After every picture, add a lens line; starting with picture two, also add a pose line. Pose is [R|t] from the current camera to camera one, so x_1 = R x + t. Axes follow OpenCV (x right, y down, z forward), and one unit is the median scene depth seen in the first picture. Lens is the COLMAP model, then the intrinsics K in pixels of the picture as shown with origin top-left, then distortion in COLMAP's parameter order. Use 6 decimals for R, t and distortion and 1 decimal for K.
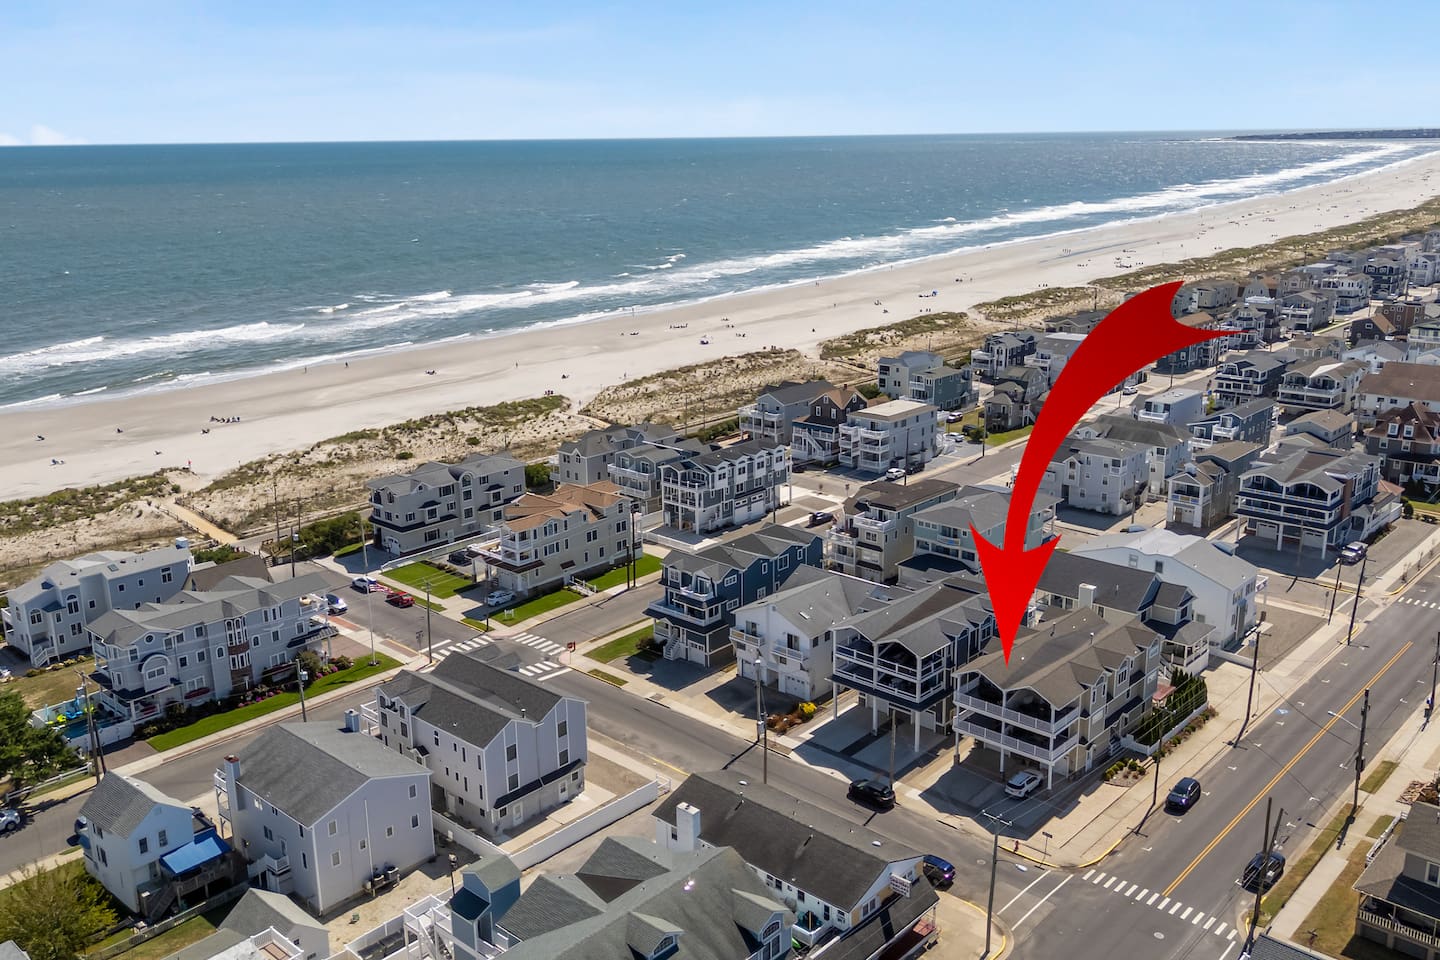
lens RADIAL K [[1257.7, 0, 720.0], [0, 1257.7, 480.0], [0, 0, 1]] dist [0.080148, -0.001024]
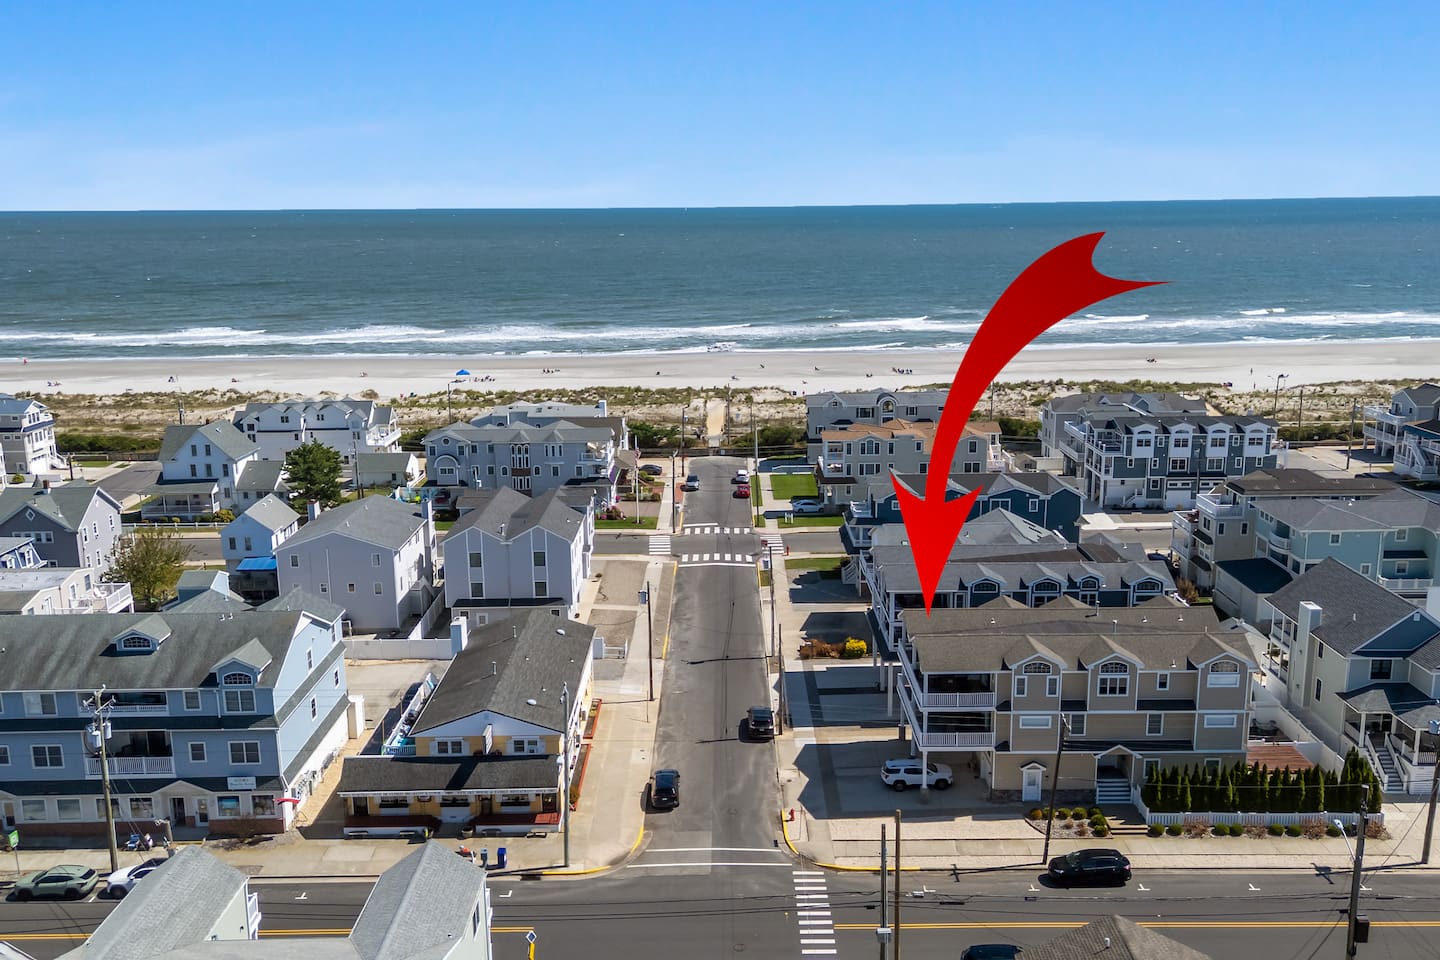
lens RADIAL K [[1257.7, 0, 720.0], [0, 1257.7, 480.0], [0, 0, 1]] dist [0.080148, -0.001024]
pose [[0.669685, 0.165991, -0.723857, 0.558816], [-0.199693, 0.979051, 0.039762, 0.057493], [0.715293, 0.117921, 0.688803, 0.342630]]
